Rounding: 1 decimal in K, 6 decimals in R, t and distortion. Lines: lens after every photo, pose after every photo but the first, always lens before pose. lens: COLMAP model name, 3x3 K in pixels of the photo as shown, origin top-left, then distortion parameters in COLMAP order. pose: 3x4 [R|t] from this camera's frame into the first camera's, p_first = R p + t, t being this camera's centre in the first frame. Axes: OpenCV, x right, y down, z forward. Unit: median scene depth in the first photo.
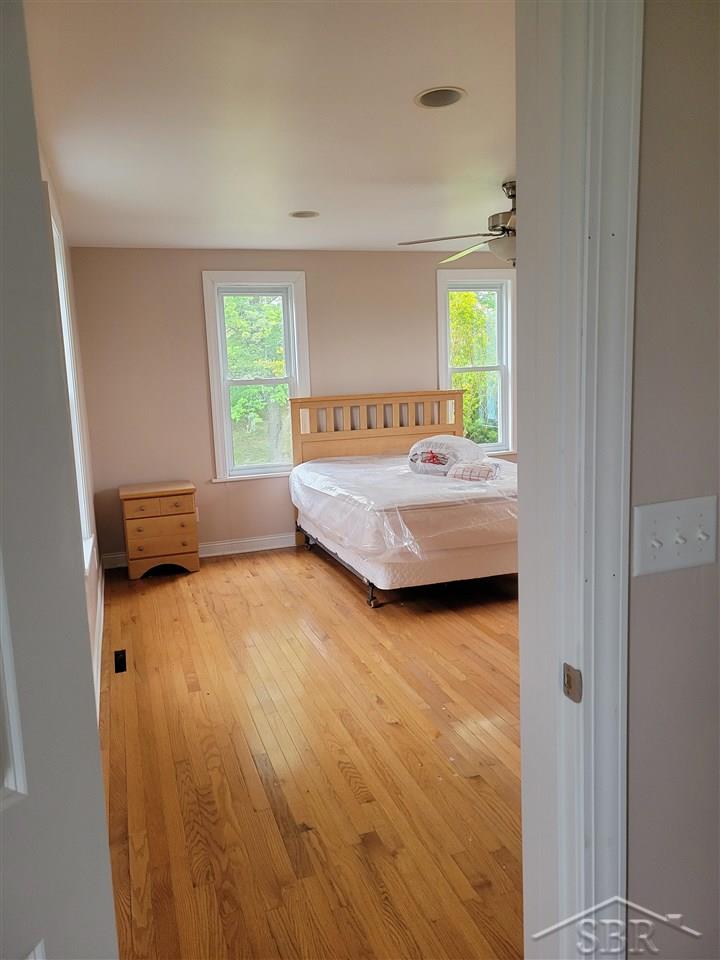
lens RADIAL K [[742.3, 0, 353.9], [0, 742.3, 484.7], [0, 0, 1]] dist [0.037979, -0.003354]
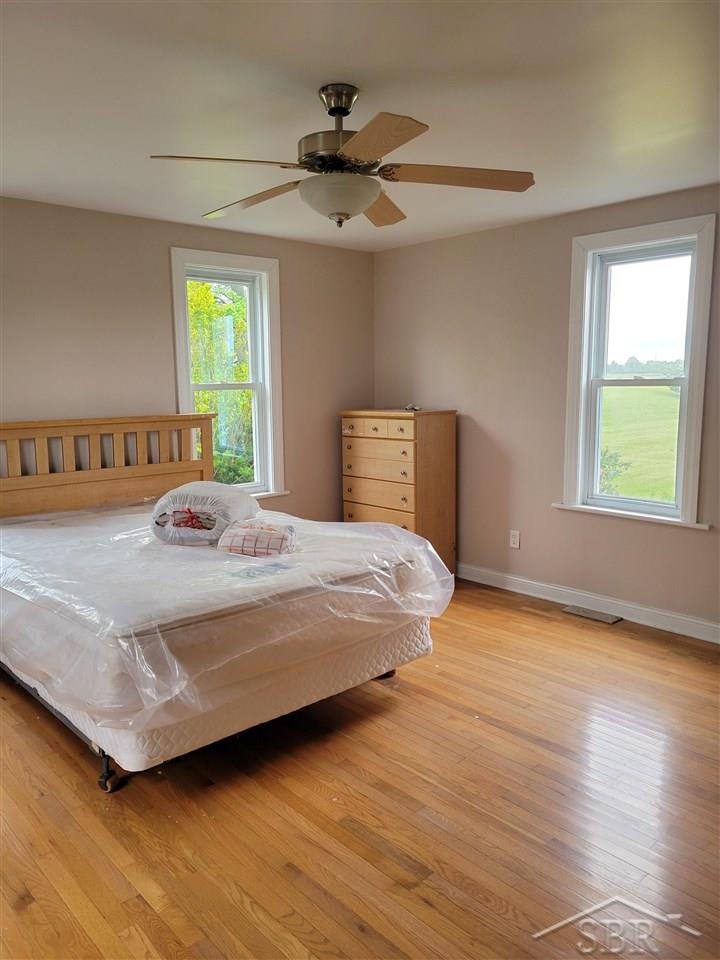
lens RADIAL K [[742.3, 0, 353.9], [0, 742.3, 484.7], [0, 0, 1]] dist [0.037979, -0.003354]
pose [[0.918650, -0.028542, 0.394040, -0.020895], [0.037158, 0.999208, -0.014252, -0.052703], [-0.393321, 0.027734, 0.918983, 0.338505]]
